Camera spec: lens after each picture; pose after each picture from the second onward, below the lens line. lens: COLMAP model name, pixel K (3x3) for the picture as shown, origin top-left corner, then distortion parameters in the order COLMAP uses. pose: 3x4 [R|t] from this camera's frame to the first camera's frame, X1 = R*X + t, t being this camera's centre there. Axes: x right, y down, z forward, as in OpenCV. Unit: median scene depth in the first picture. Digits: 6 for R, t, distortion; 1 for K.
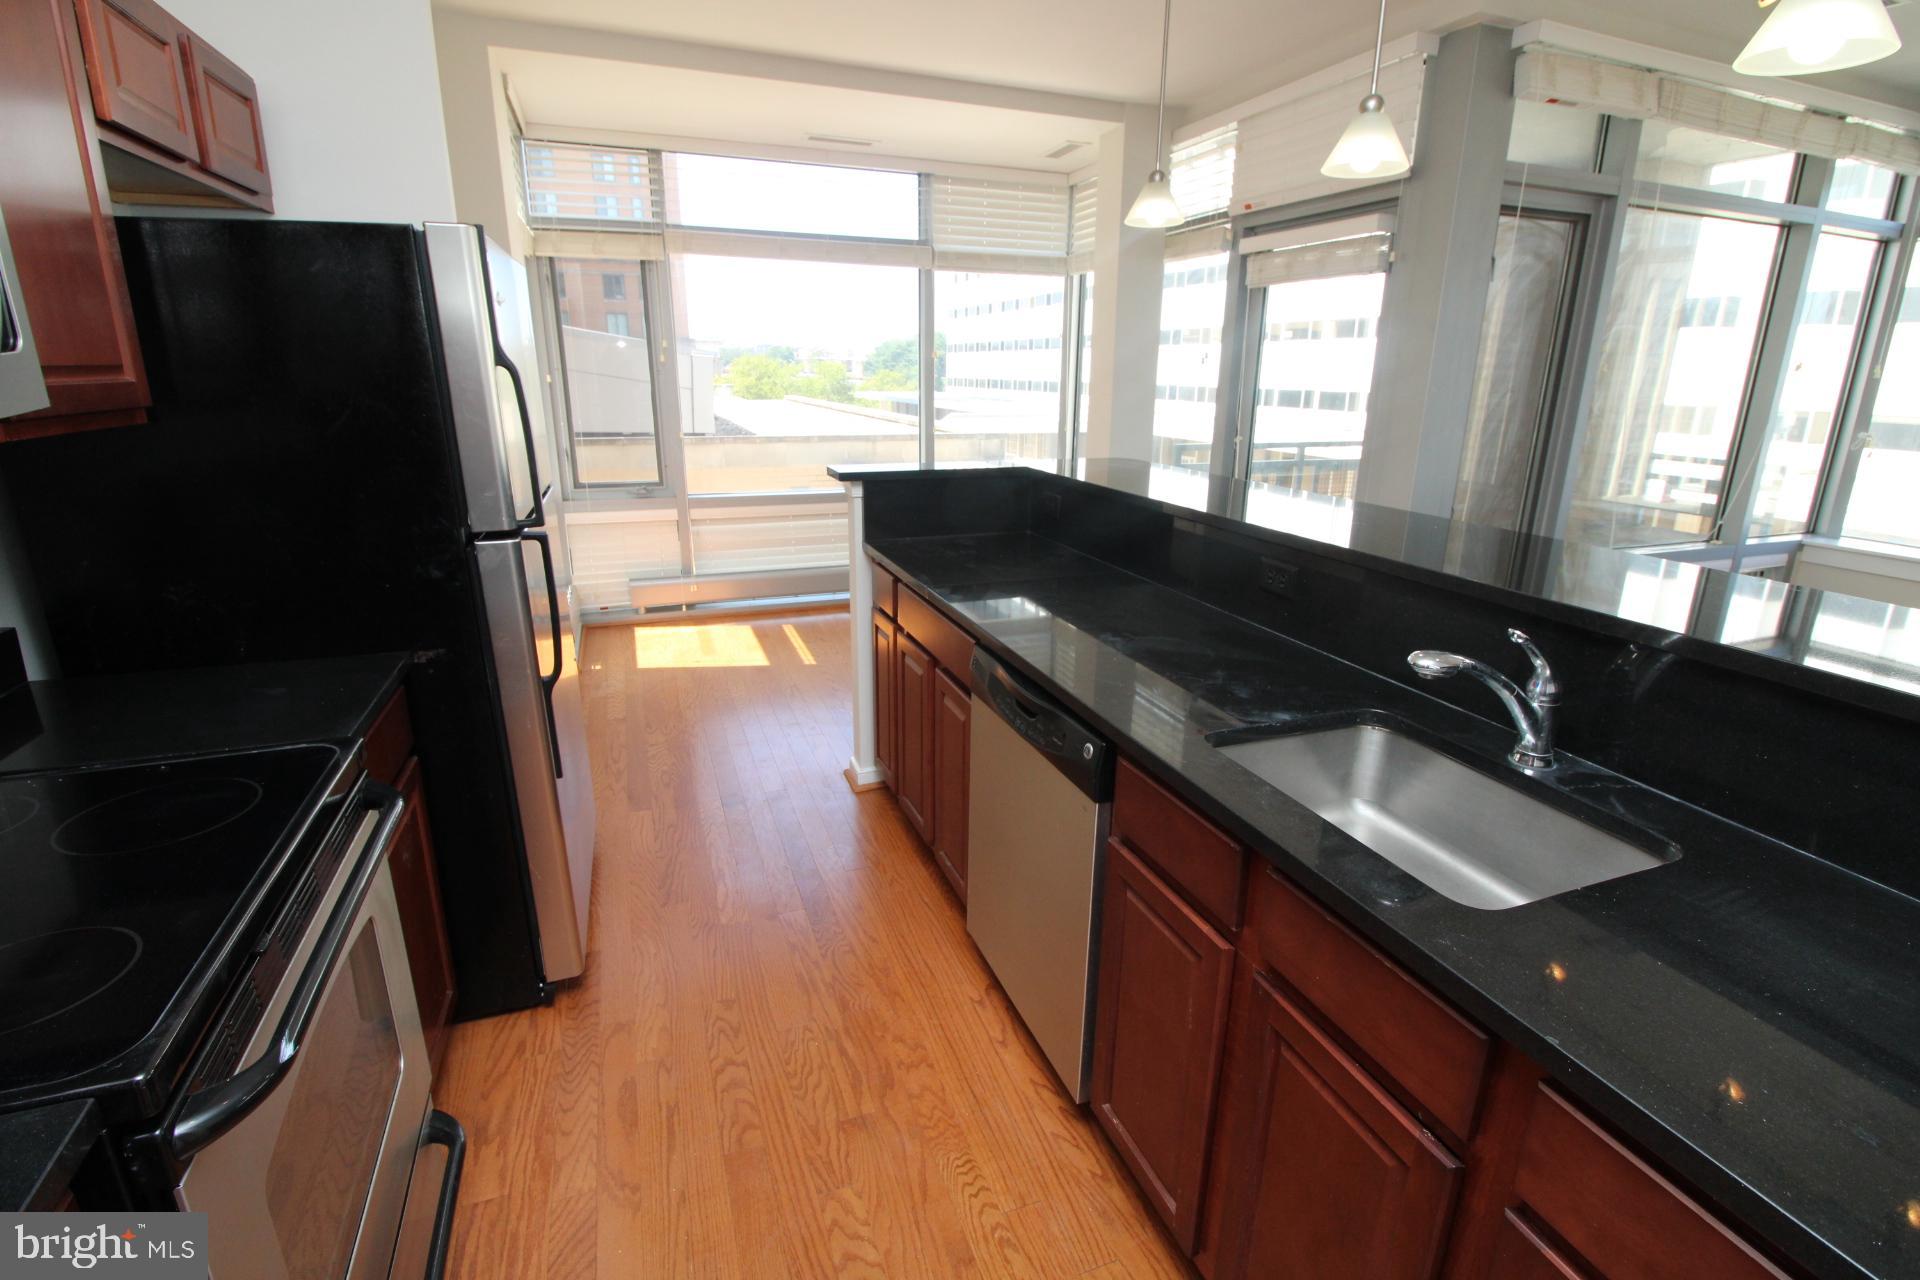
lens RADIAL K [[880.3, 0, 972.8], [0, 880.3, 622.6], [0, 0, 1]] dist [-0.000367, -0.013274]
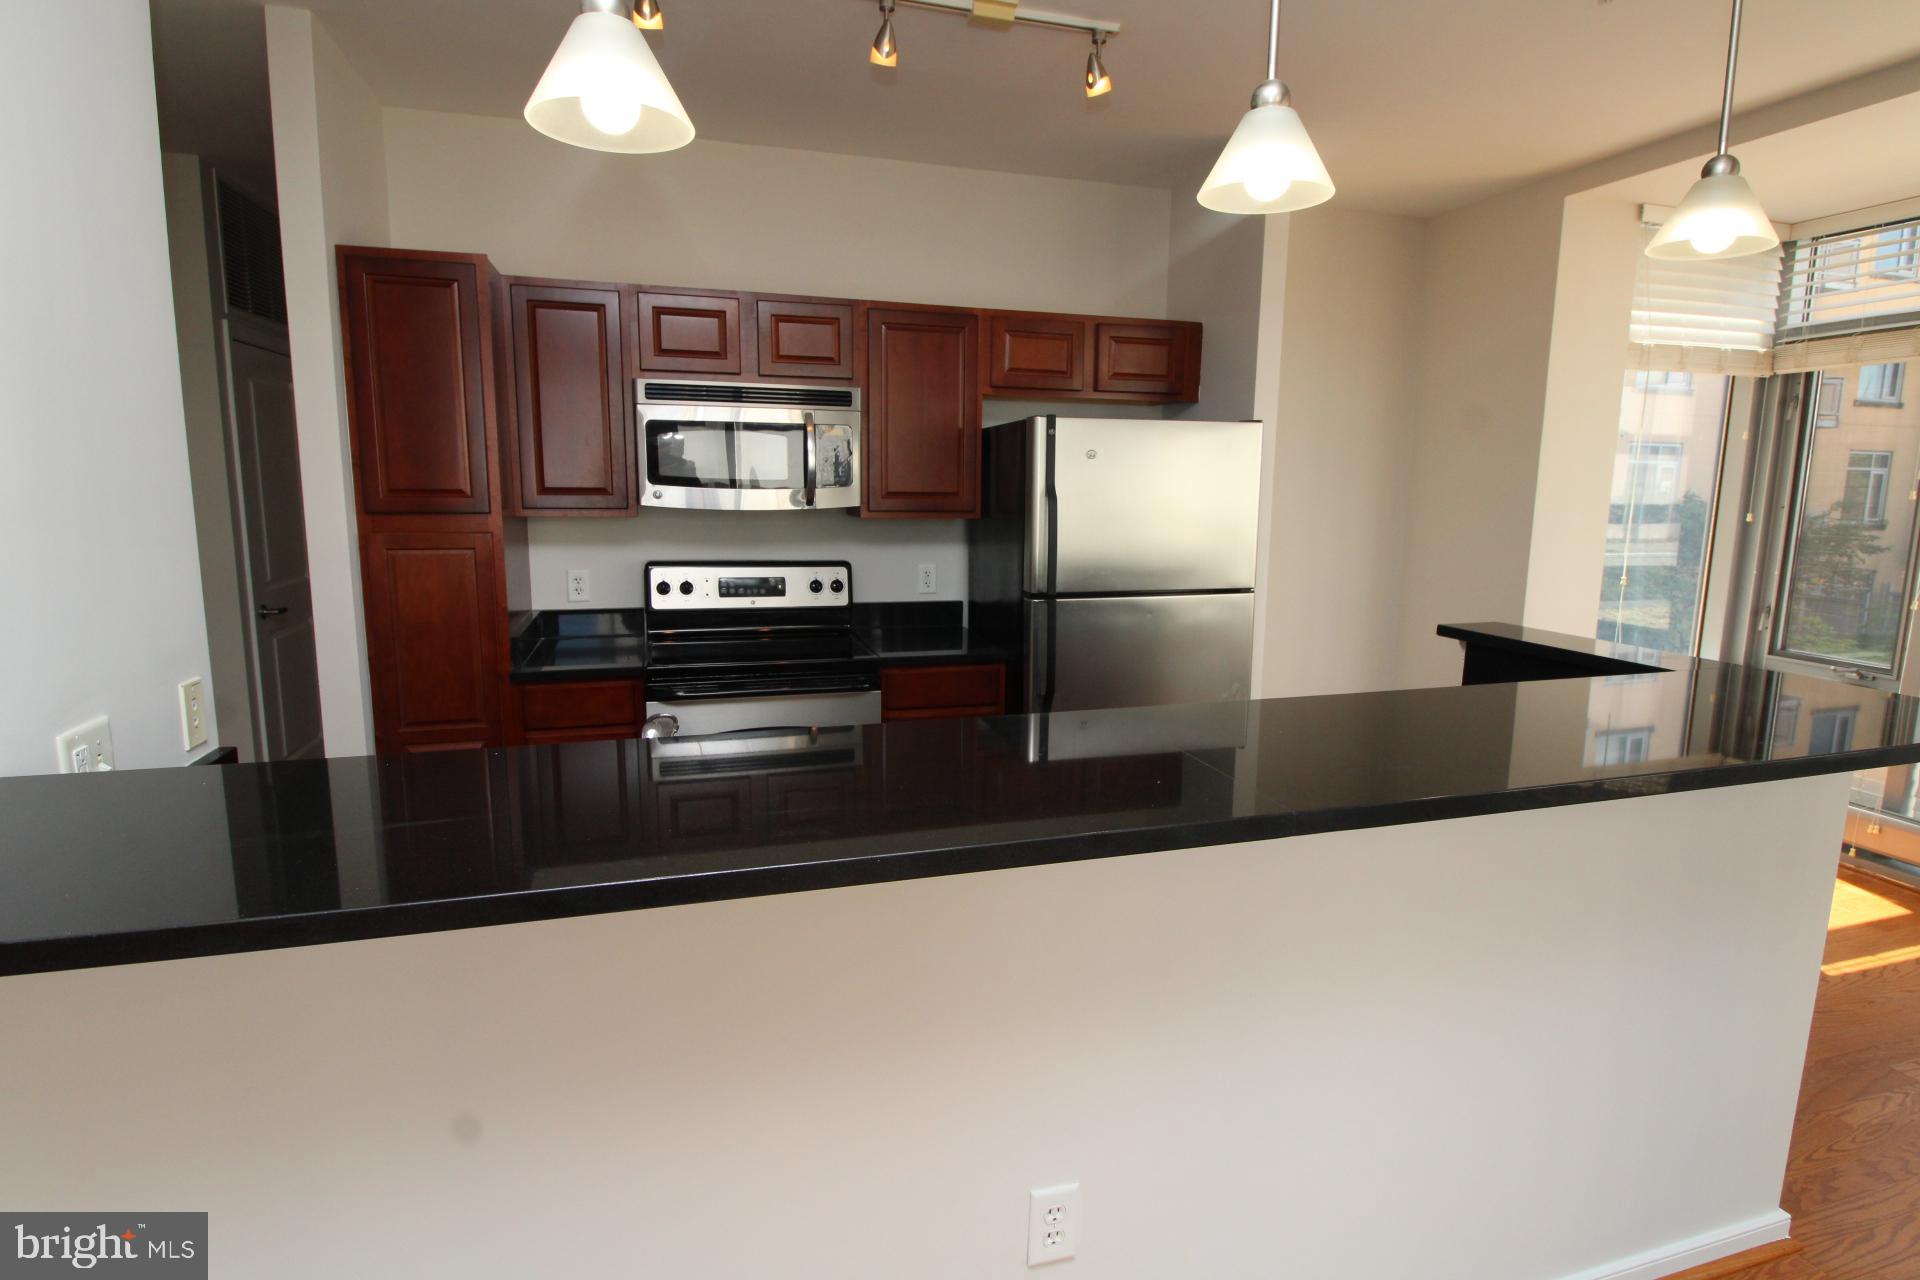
lens RADIAL K [[958.2, 0, 973.6], [0, 958.2, 625.4], [0, 0, 1]] dist [-0.001169, -0.012684]
pose [[-0.080096, 0.135950, -0.987473, 1.068123], [-0.289186, 0.944879, 0.153543, -0.246708], [0.953916, 0.297861, -0.036367, 0.832410]]
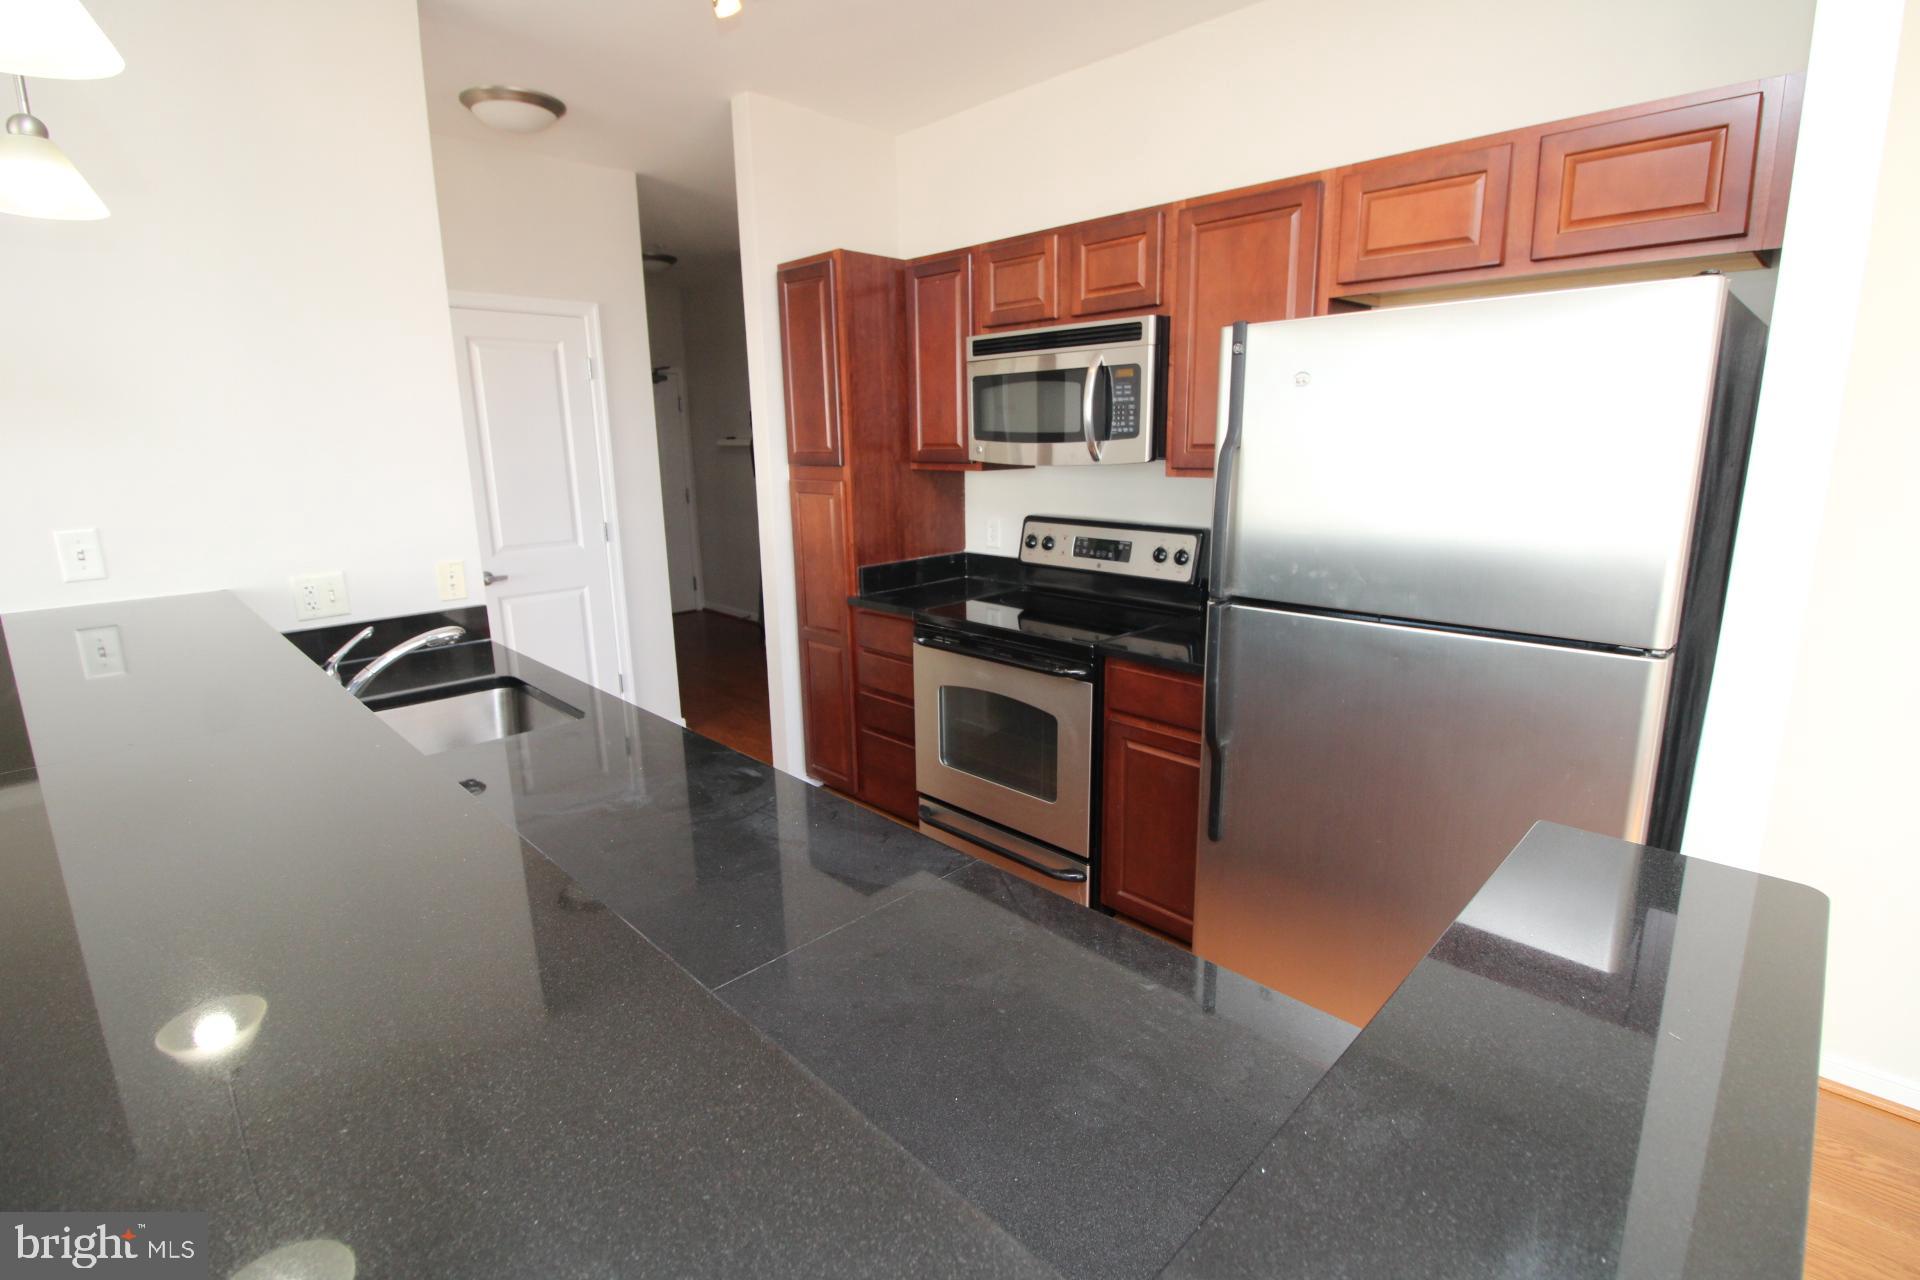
lens RADIAL K [[880.3, 0, 972.8], [0, 880.3, 622.6], [0, 0, 1]] dist [-0.000367, -0.013274]
pose [[-0.912692, 0.084722, -0.399769, 0.173708], [-0.111276, 0.889780, 0.442617, -0.453114], [0.393206, 0.448458, -0.802668, 1.530831]]
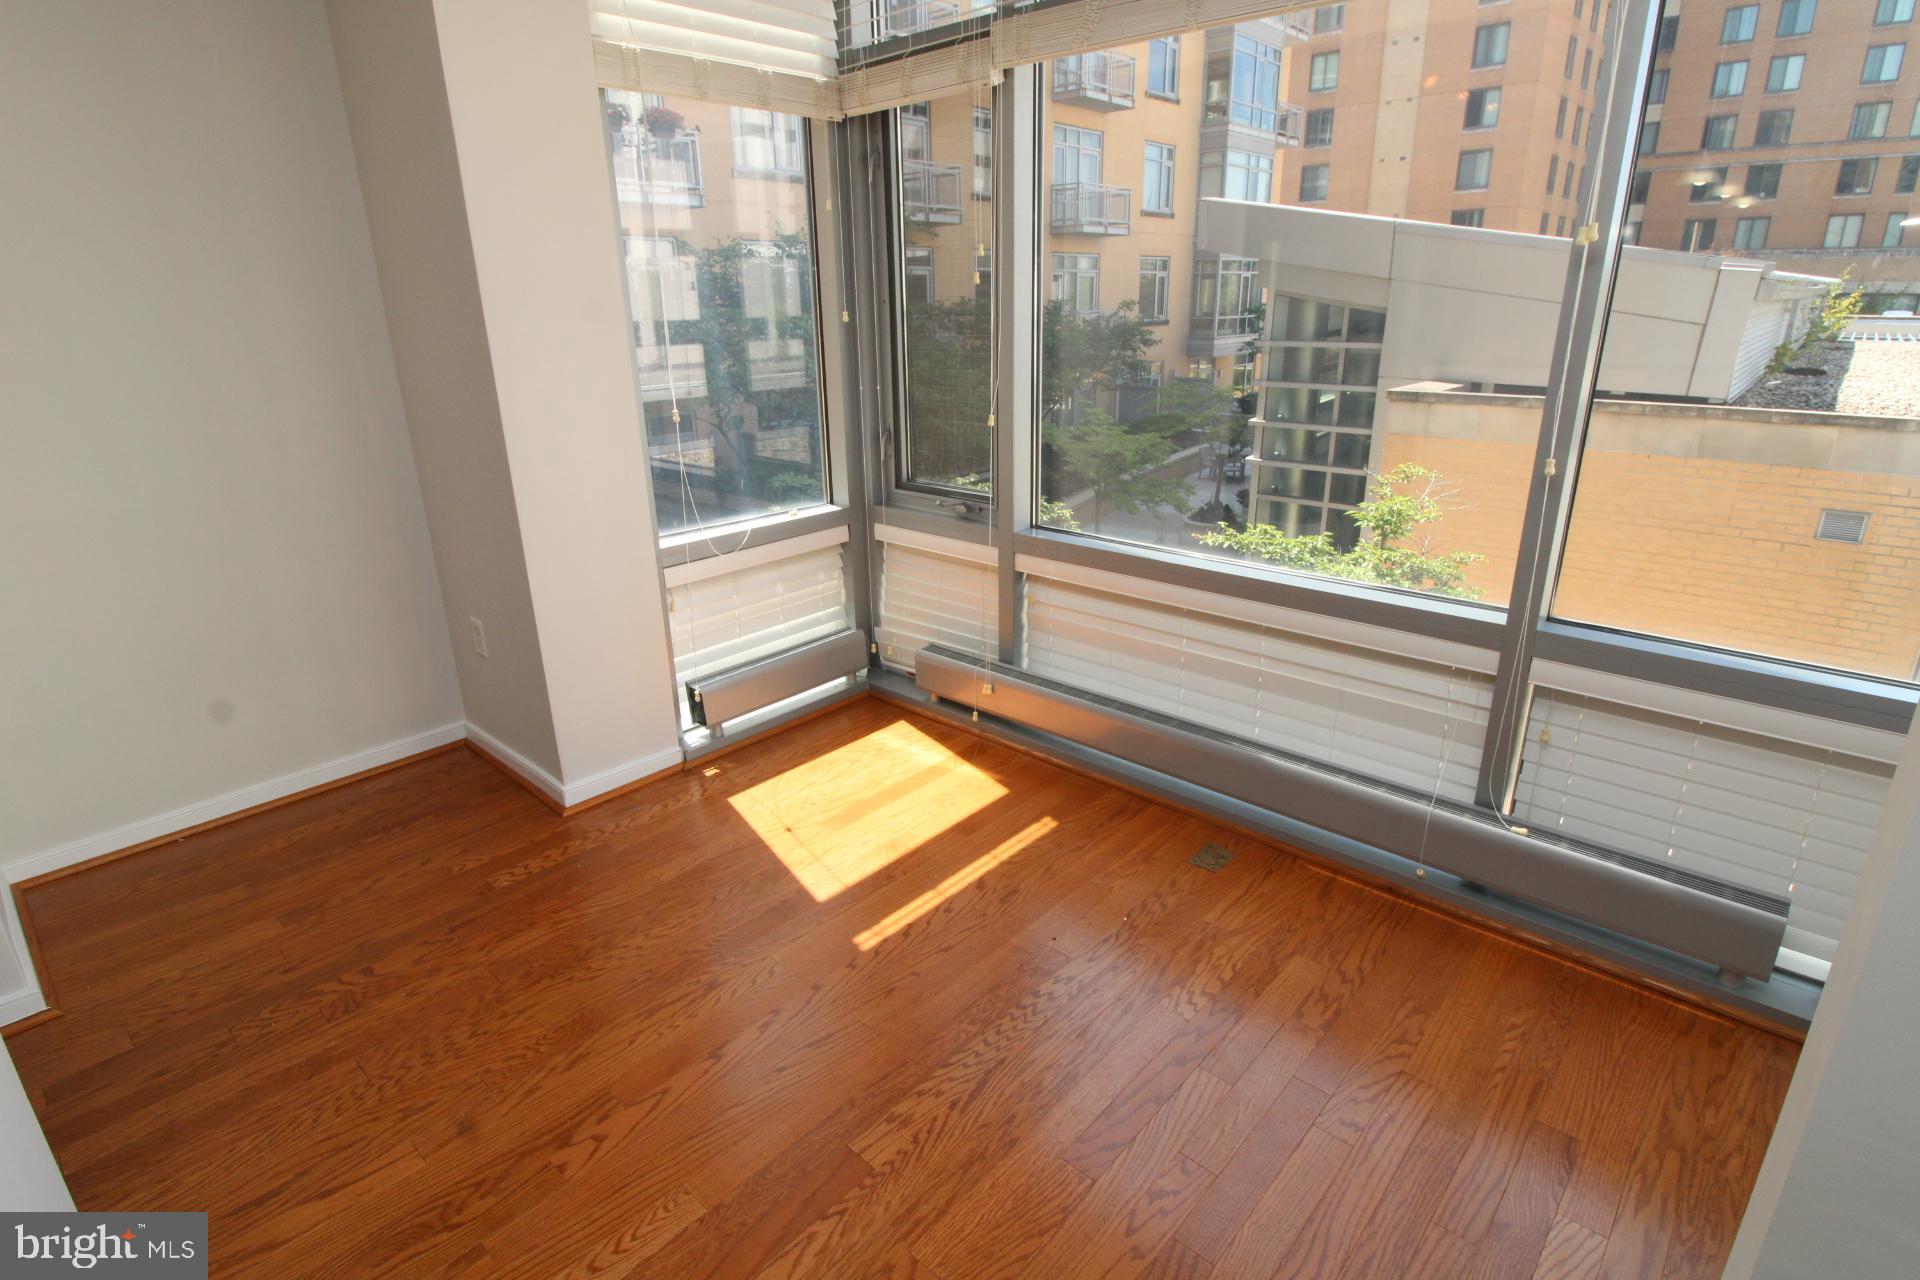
lens RADIAL K [[956.0, 0, 967.0], [0, 956.0, 633.5], [0, 0, 1]] dist [-0.001352, -0.011761]
pose [[0.450135, 0.276113, -0.849200, 0.485276], [-0.226037, 0.955254, 0.190781, -0.475412], [0.863878, 0.106074, 0.492405, 1.715084]]
